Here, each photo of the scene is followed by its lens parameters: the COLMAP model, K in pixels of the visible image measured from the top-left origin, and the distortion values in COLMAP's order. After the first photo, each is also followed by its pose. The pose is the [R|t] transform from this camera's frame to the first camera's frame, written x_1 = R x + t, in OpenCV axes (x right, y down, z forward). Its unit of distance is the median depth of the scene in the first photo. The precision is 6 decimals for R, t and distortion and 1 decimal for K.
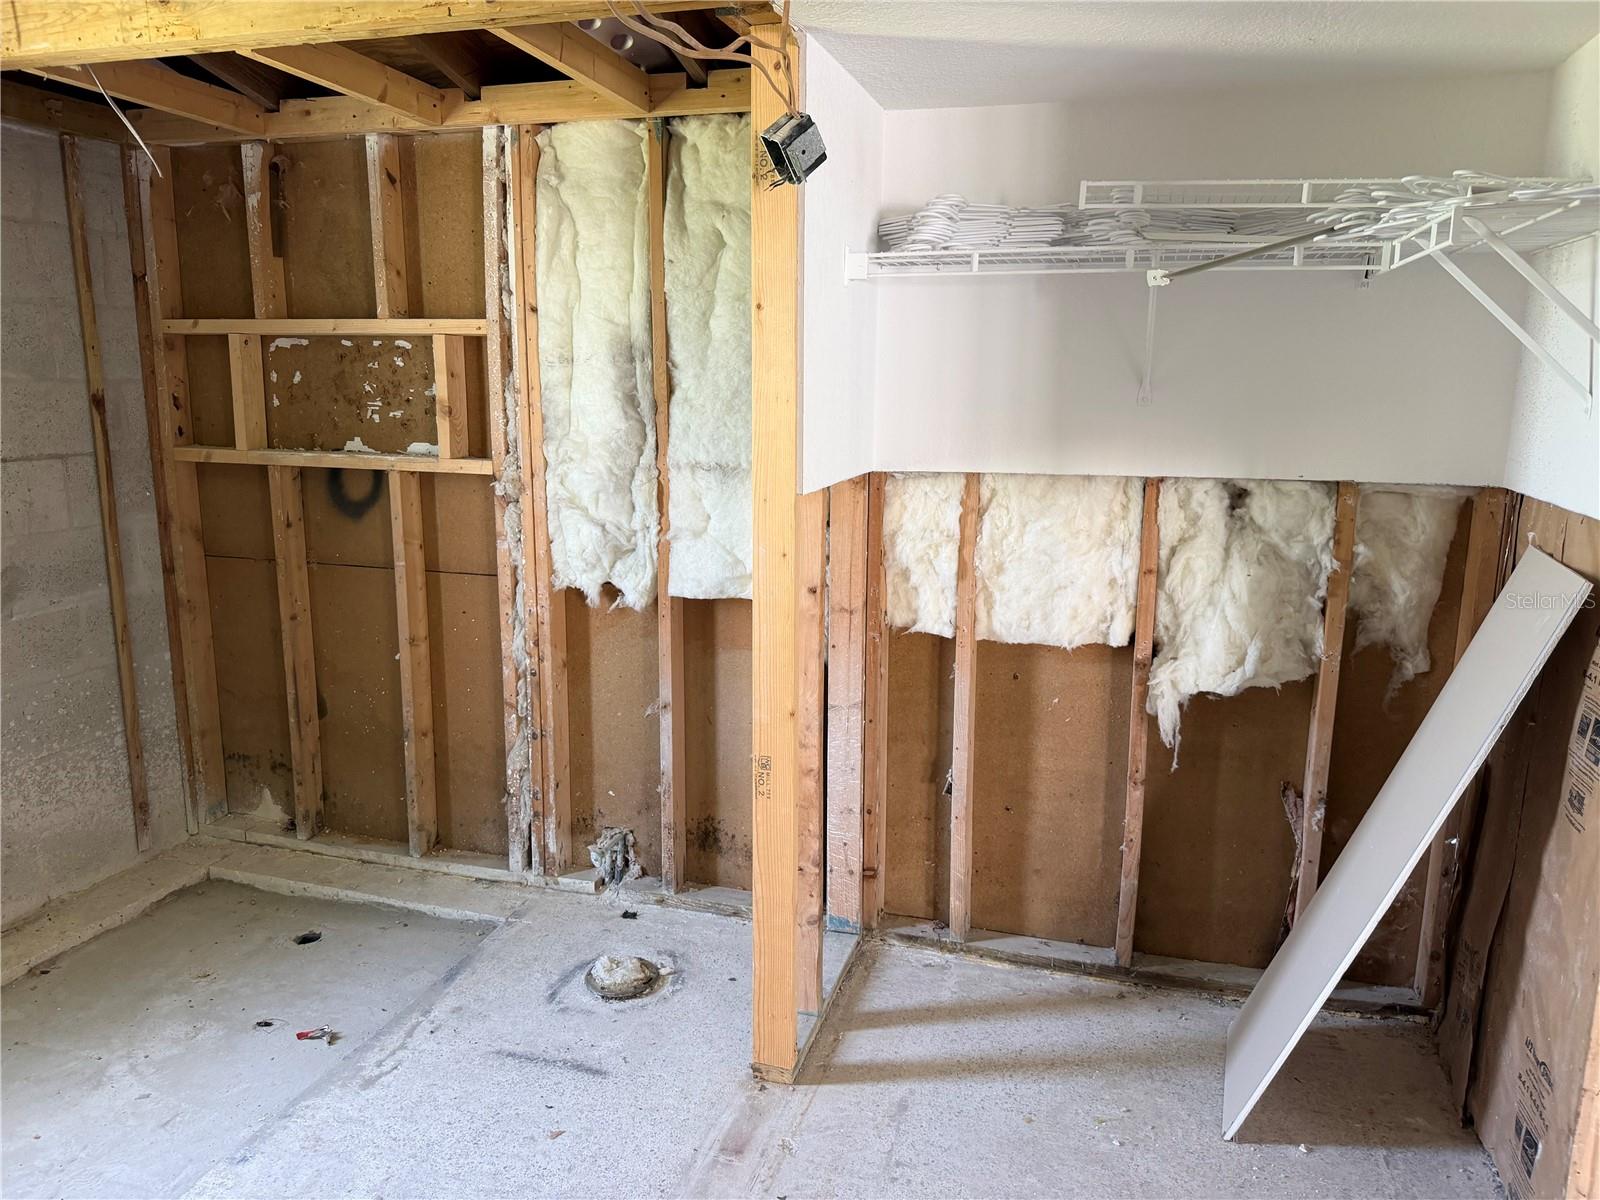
lens RADIAL K [[1135.9, 0, 811.7], [0, 1135.9, 595.2], [0, 0, 1]] dist [0.048303, -0.059614]
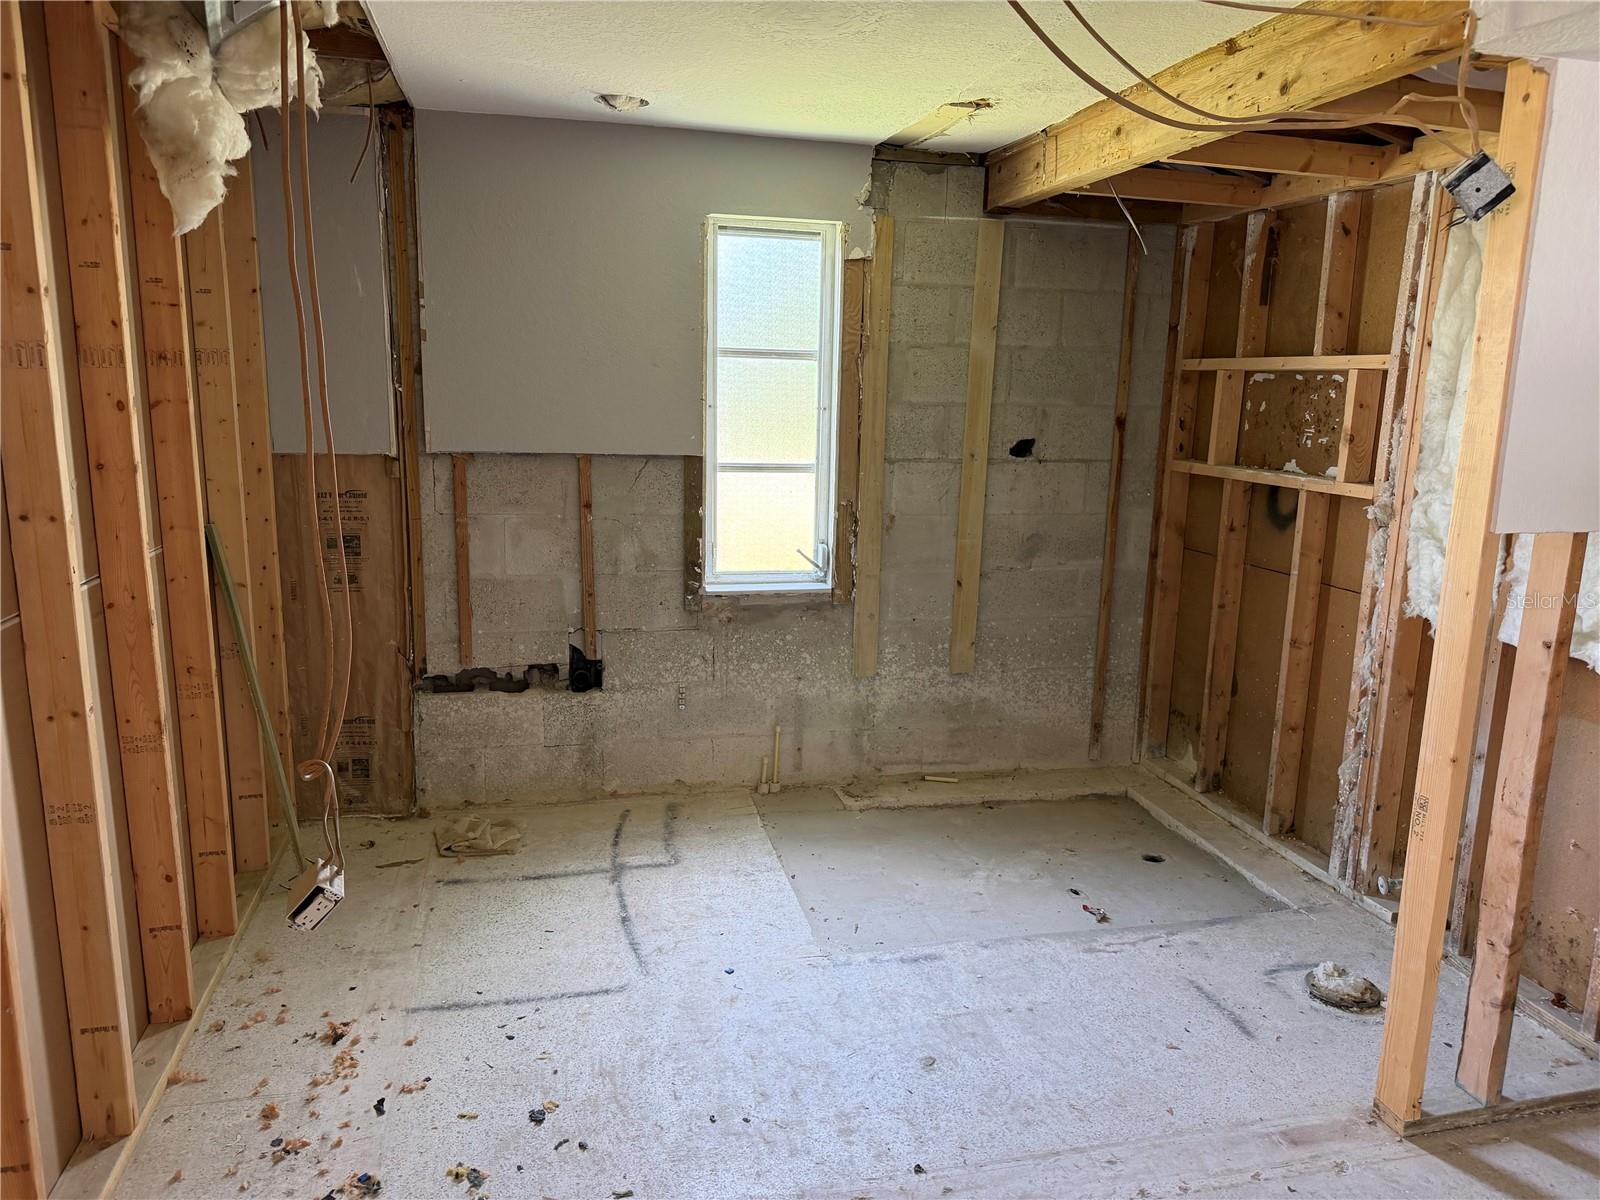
lens RADIAL K [[1135.9, 0, 805.7], [0, 1135.9, 605.1], [0, 0, 1]] dist [0.048303, -0.059614]
pose [[0.505533, 0.166530, -0.846584, 0.366567], [-0.180247, 0.979931, 0.085126, -0.005745], [0.843770, 0.109560, 0.525404, 0.007167]]
